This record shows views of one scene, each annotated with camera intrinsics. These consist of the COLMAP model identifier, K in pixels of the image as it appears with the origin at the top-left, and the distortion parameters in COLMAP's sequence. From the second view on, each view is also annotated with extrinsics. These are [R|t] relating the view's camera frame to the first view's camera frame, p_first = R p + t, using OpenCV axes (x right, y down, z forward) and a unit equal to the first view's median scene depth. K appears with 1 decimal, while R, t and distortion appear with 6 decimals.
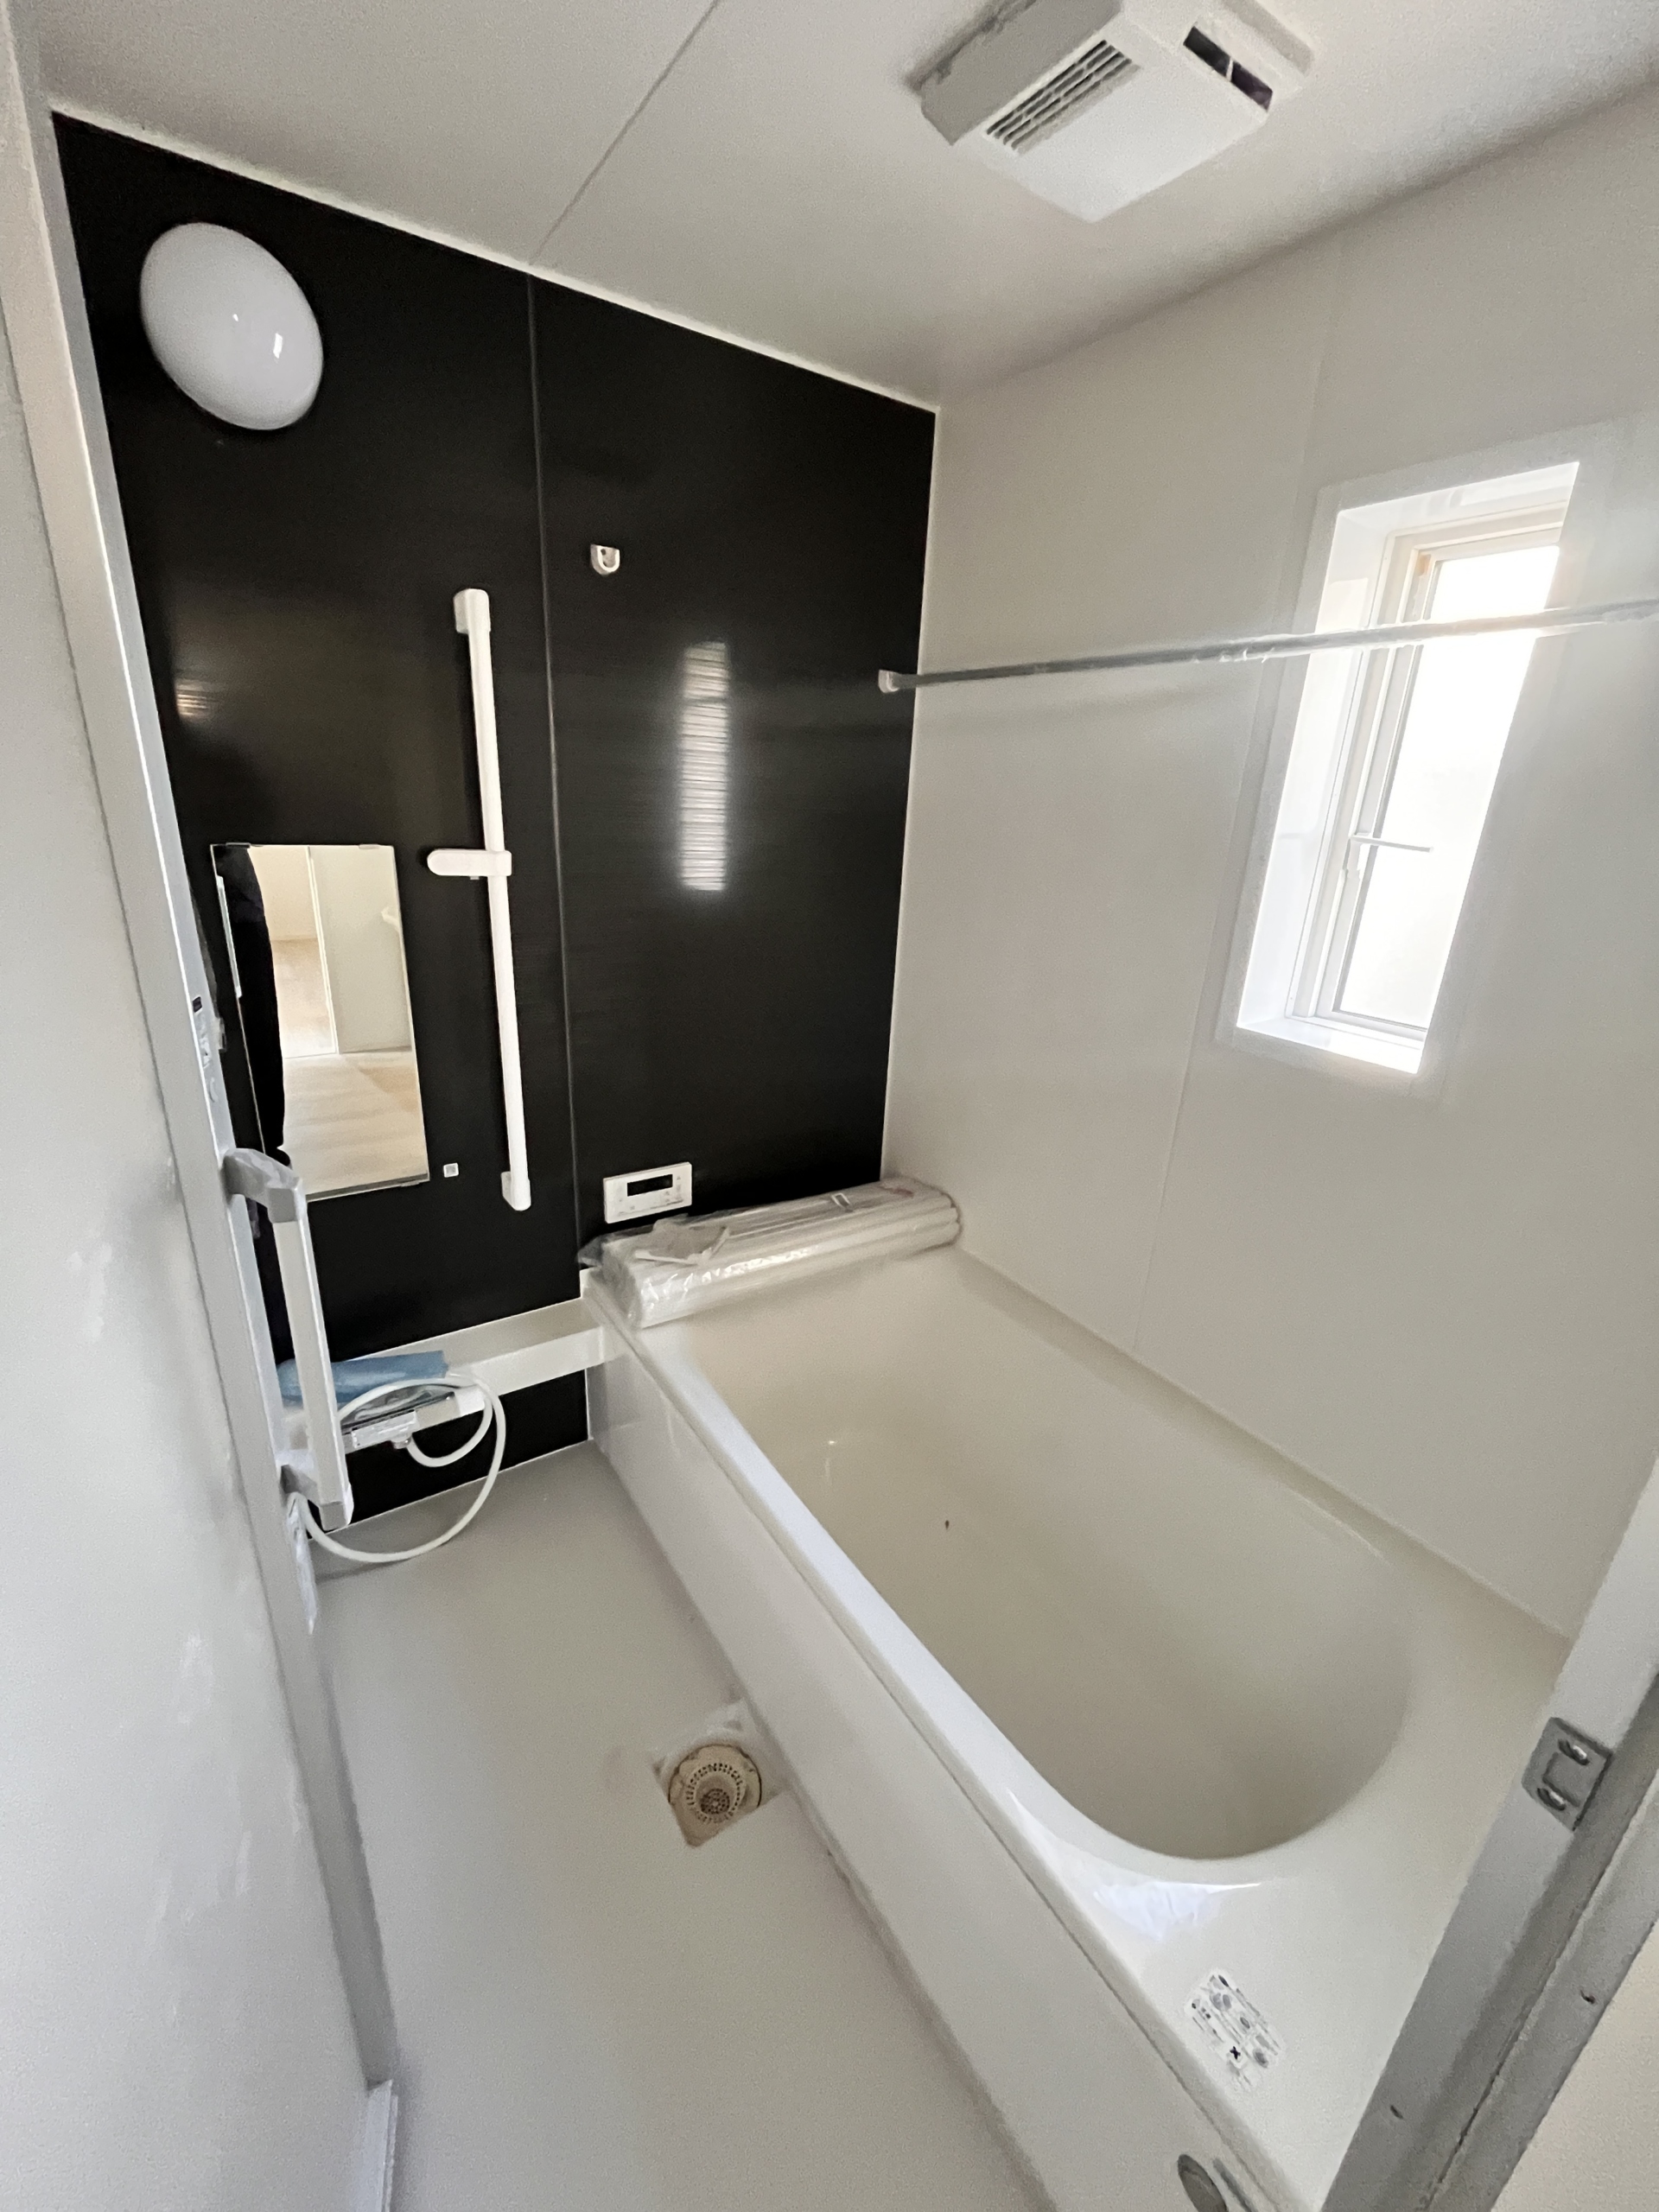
lens RADIAL K [[911.5, 0, 873.9], [0, 911.5, 1115.3], [0, 0, 1]] dist [-0.010868, -0.000313]
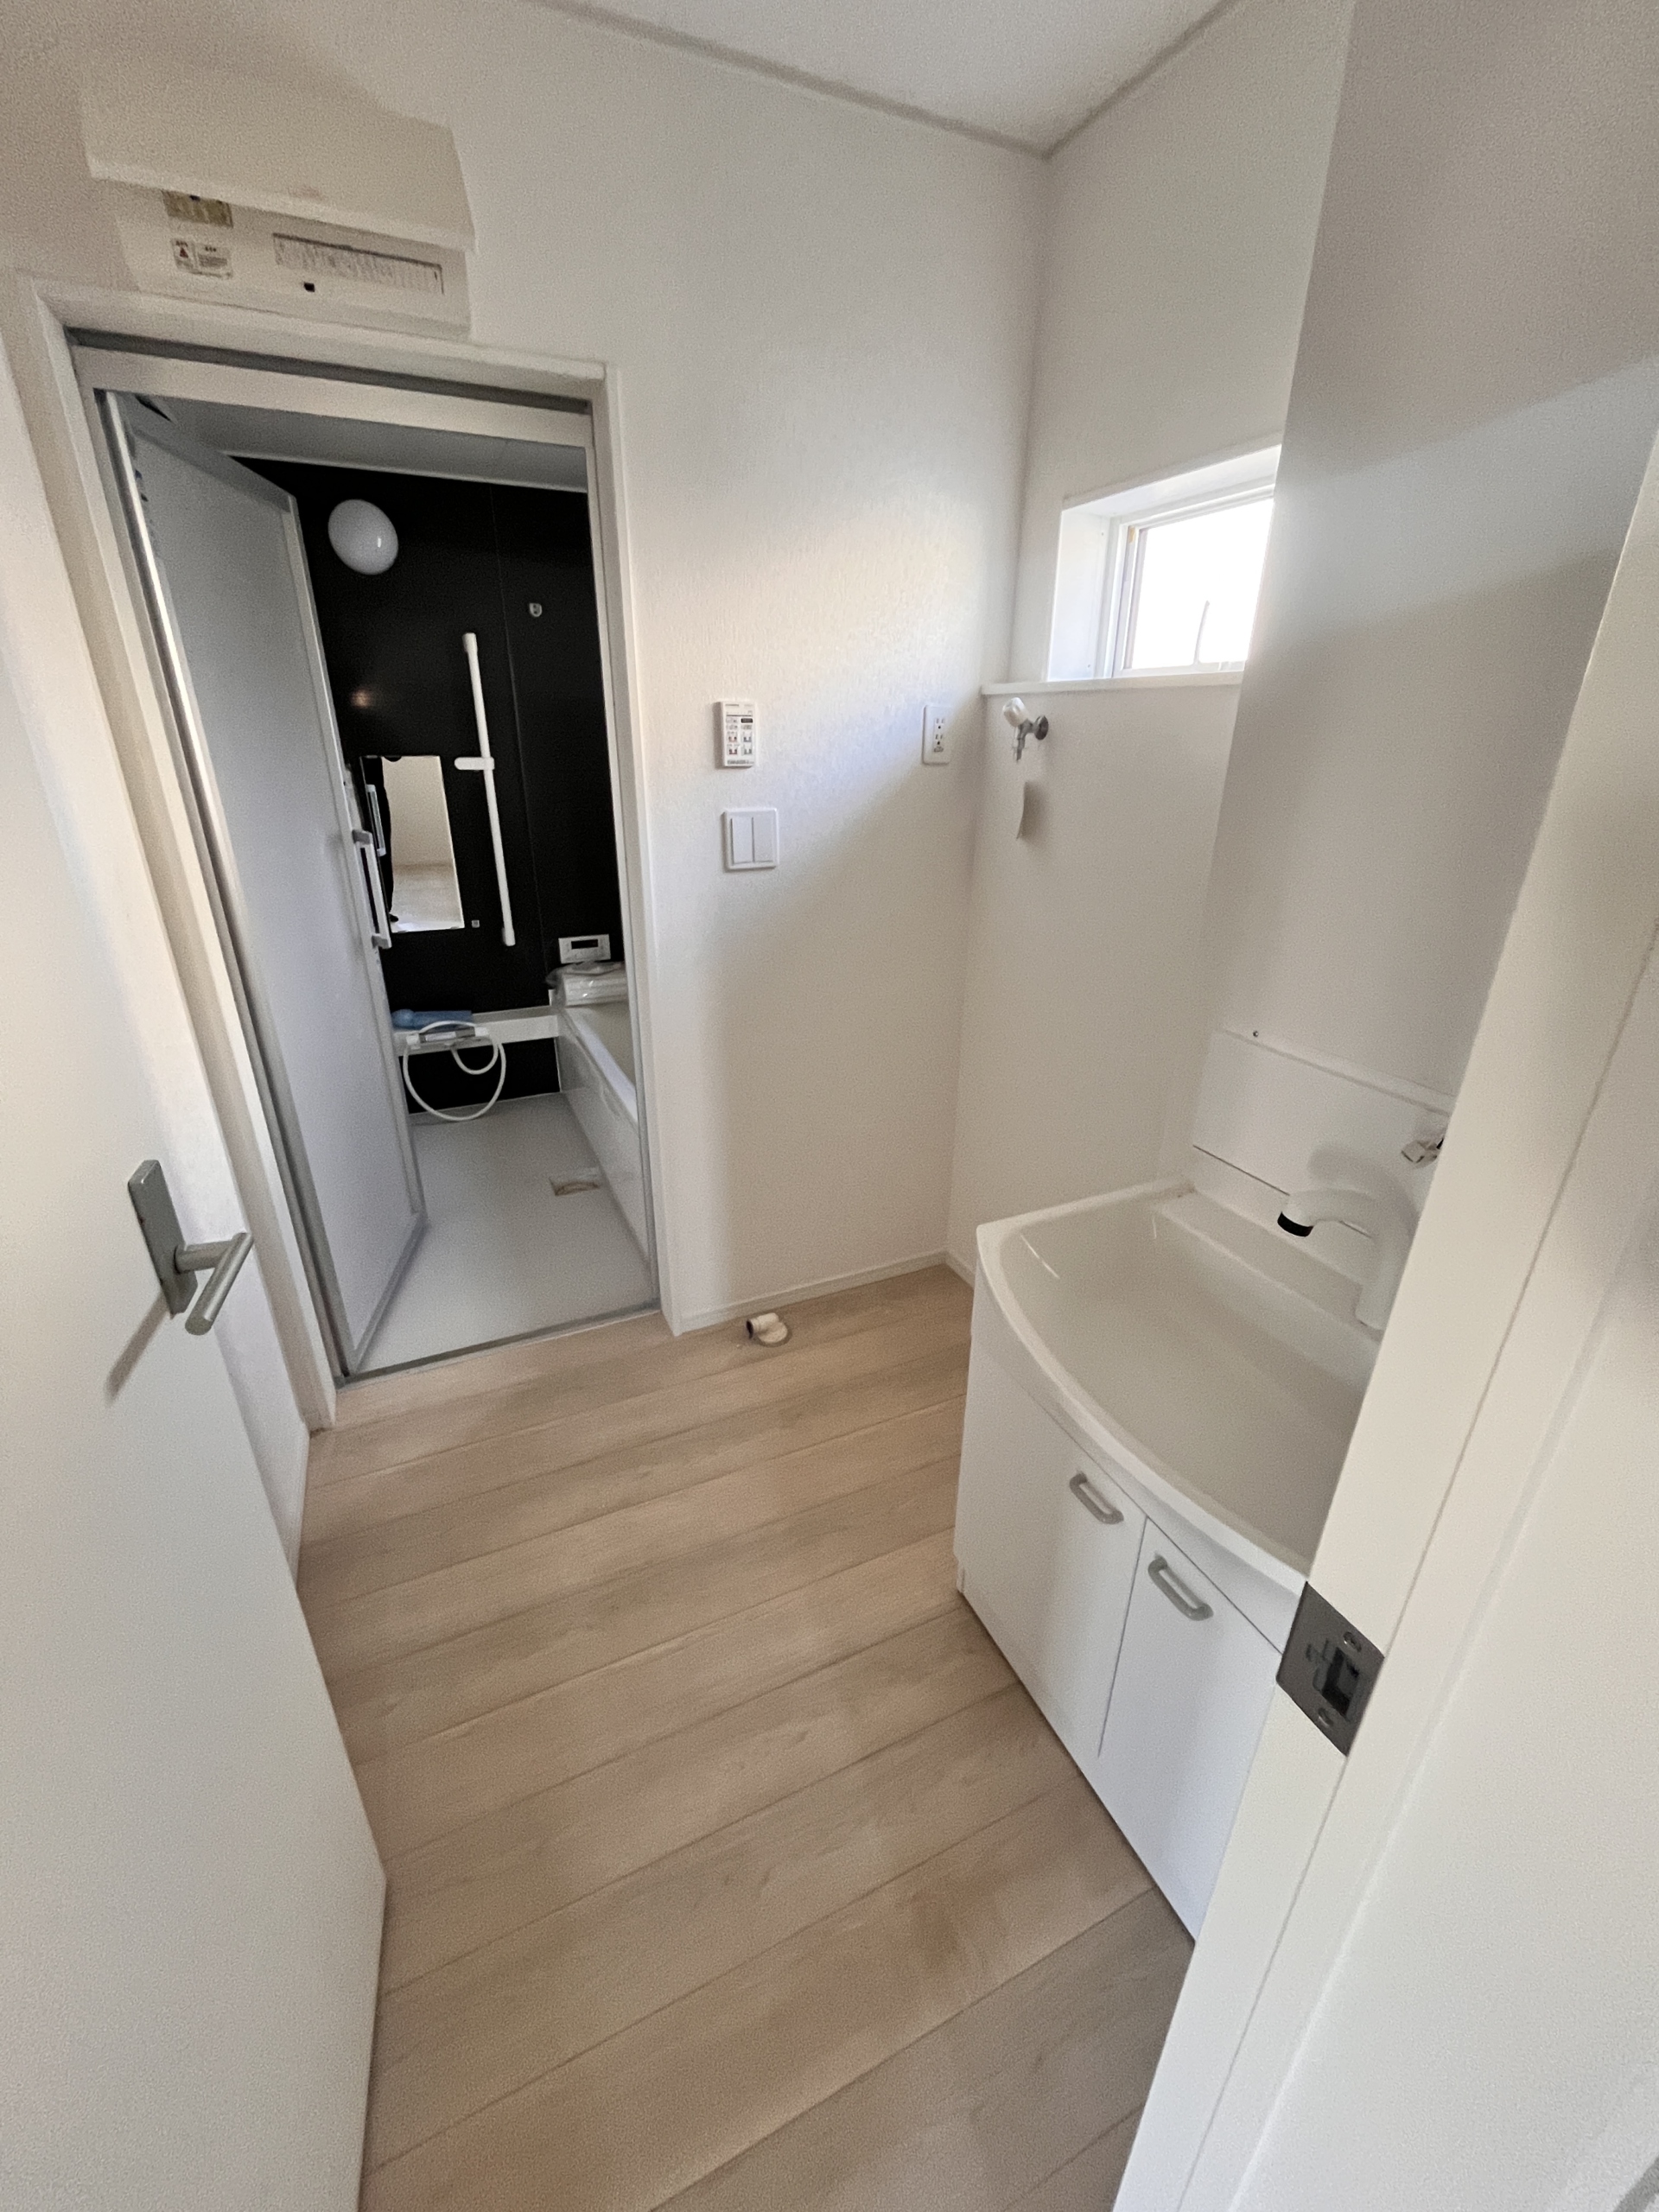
lens RADIAL K [[893.3, 0, 825.1], [0, 893.3, 1107.5], [0, 0, 1]] dist [-0.002655, -0.000136]
pose [[0.979949, 0.027349, -0.197364, 0.661121], [-0.017471, 0.998514, 0.051620, 0.336451], [0.198482, -0.047137, 0.978970, -0.765345]]
